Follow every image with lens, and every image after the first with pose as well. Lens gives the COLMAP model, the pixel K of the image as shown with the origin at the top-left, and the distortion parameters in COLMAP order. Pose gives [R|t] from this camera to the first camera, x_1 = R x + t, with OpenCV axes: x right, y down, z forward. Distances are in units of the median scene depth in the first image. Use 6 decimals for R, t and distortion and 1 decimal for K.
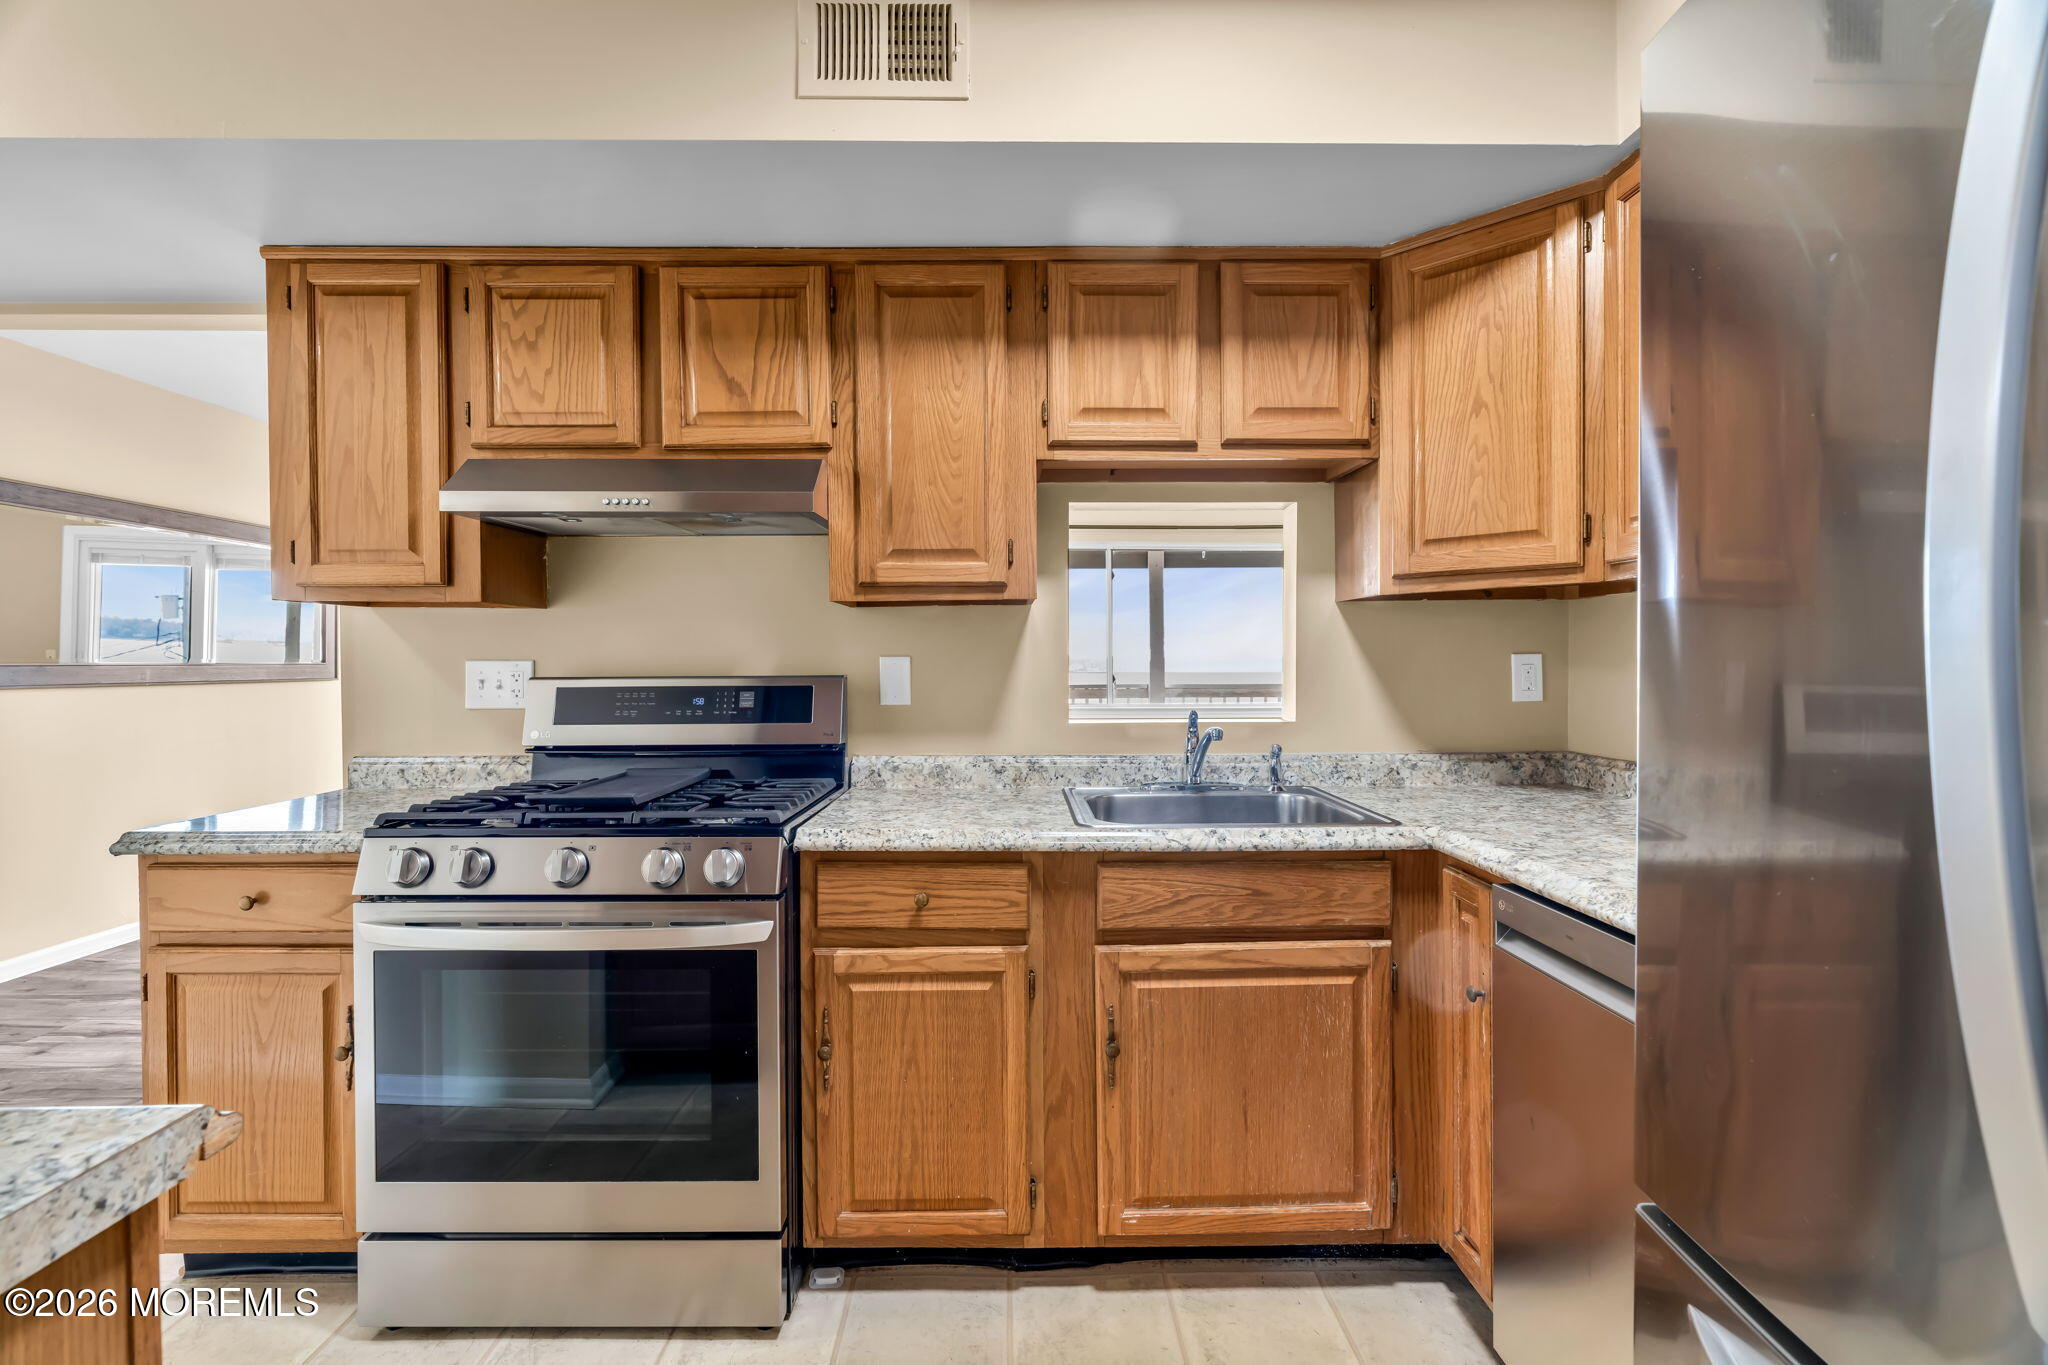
lens RADIAL K [[929.7, 0, 1016.4], [0, 929.7, 668.6], [0, 0, 1]] dist [-0.002845, 0.001673]
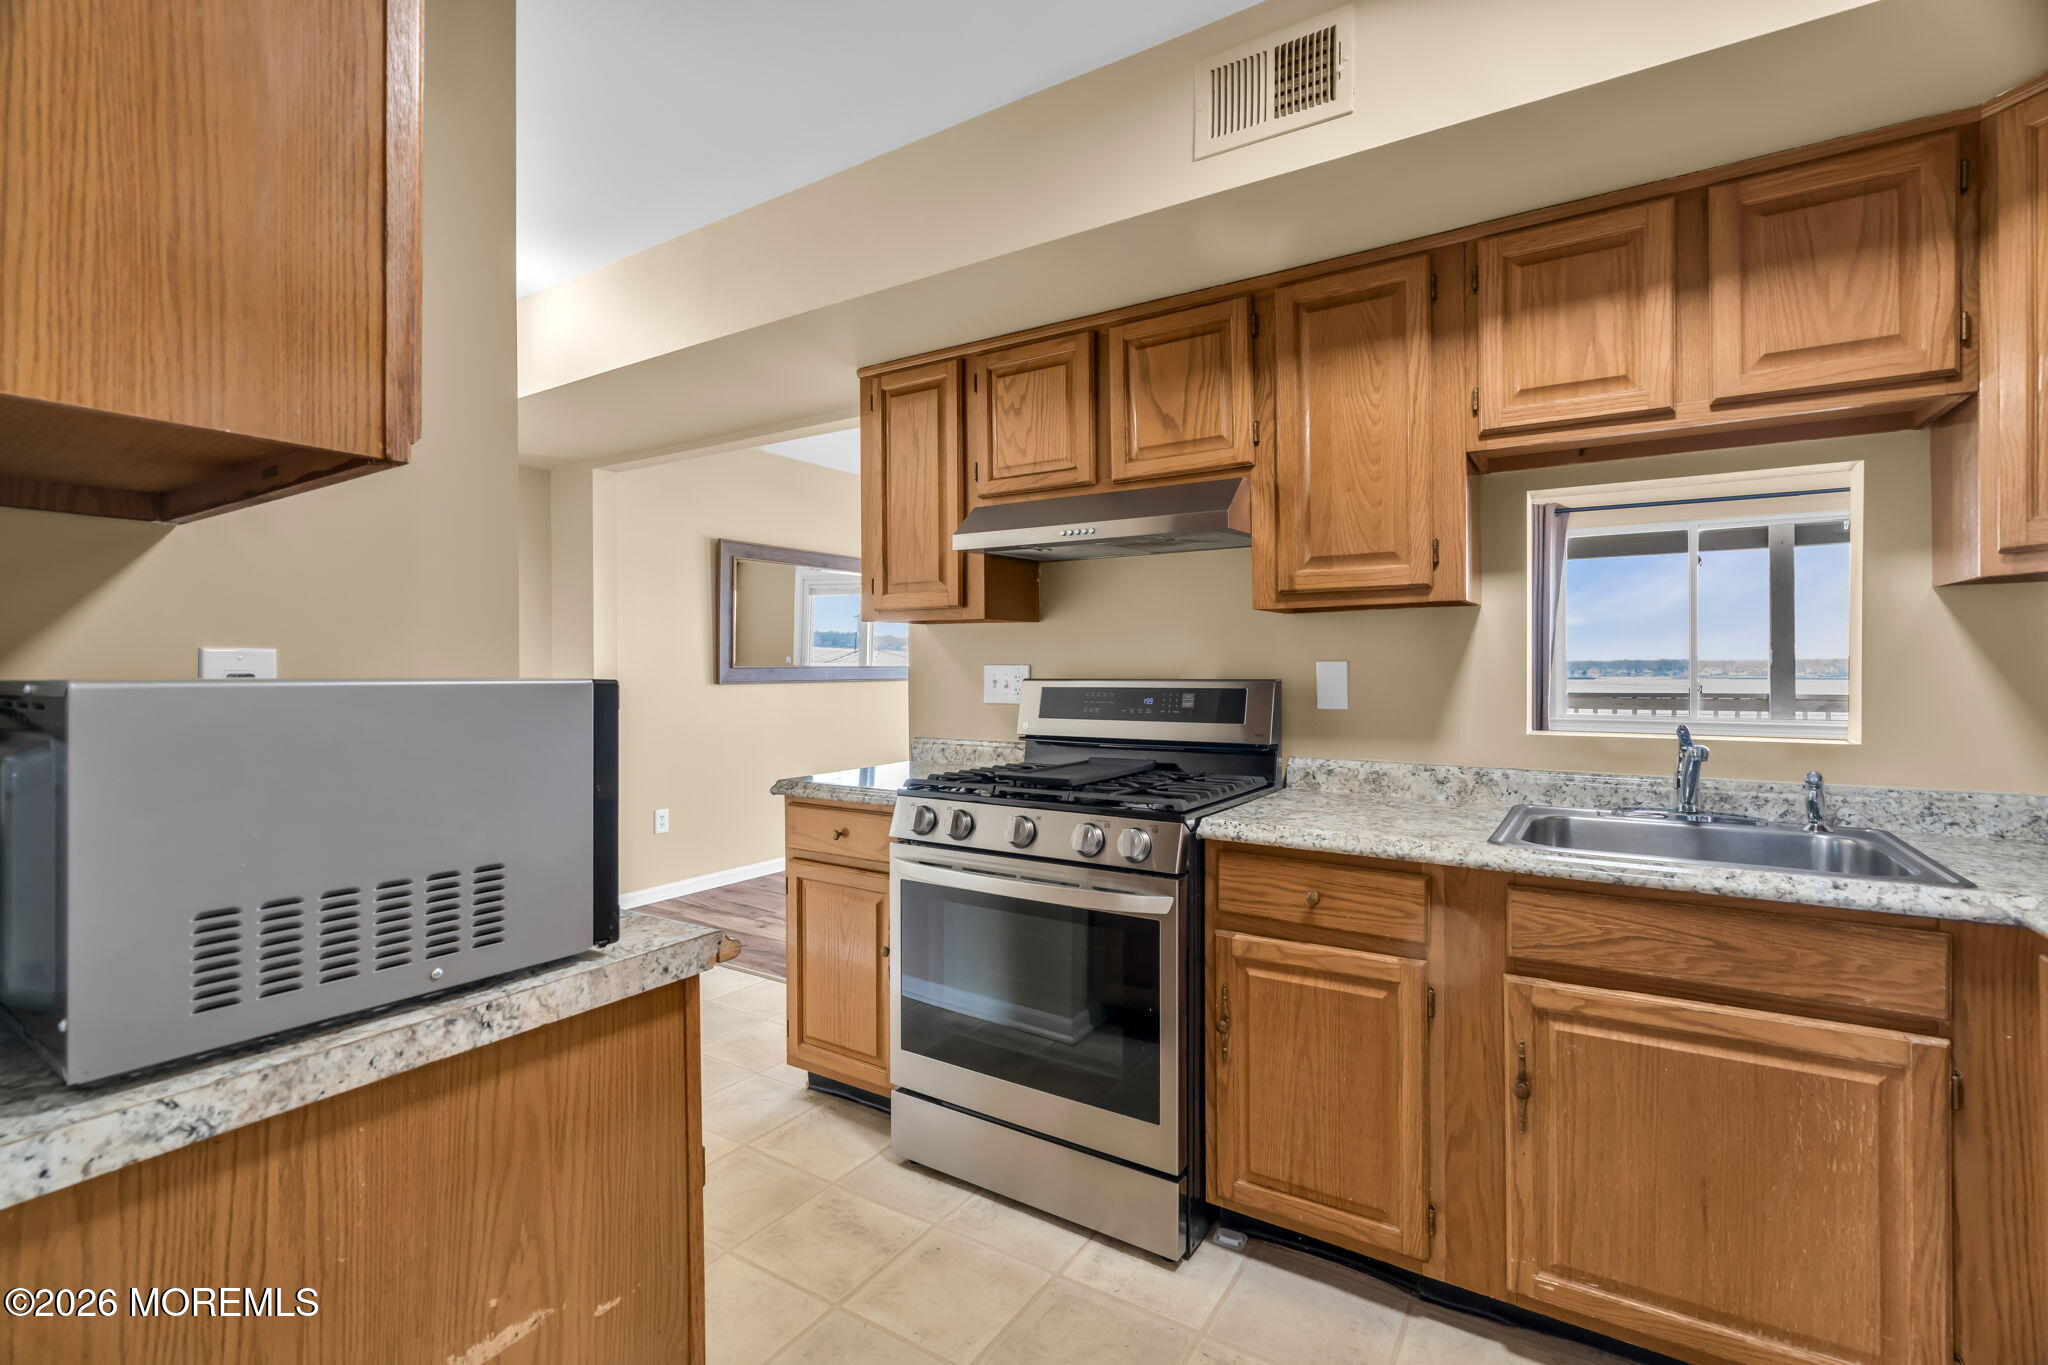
lens RADIAL K [[934.2, 0, 1017.4], [0, 934.2, 666.5], [0, 0, 1]] dist [-0.000157, 0.001500]
pose [[0.833561, 0.001457, -0.552425, 0.180534], [-0.004623, 0.999980, -0.004337, -0.001549], [0.552407, 0.006169, 0.833551, -0.042025]]
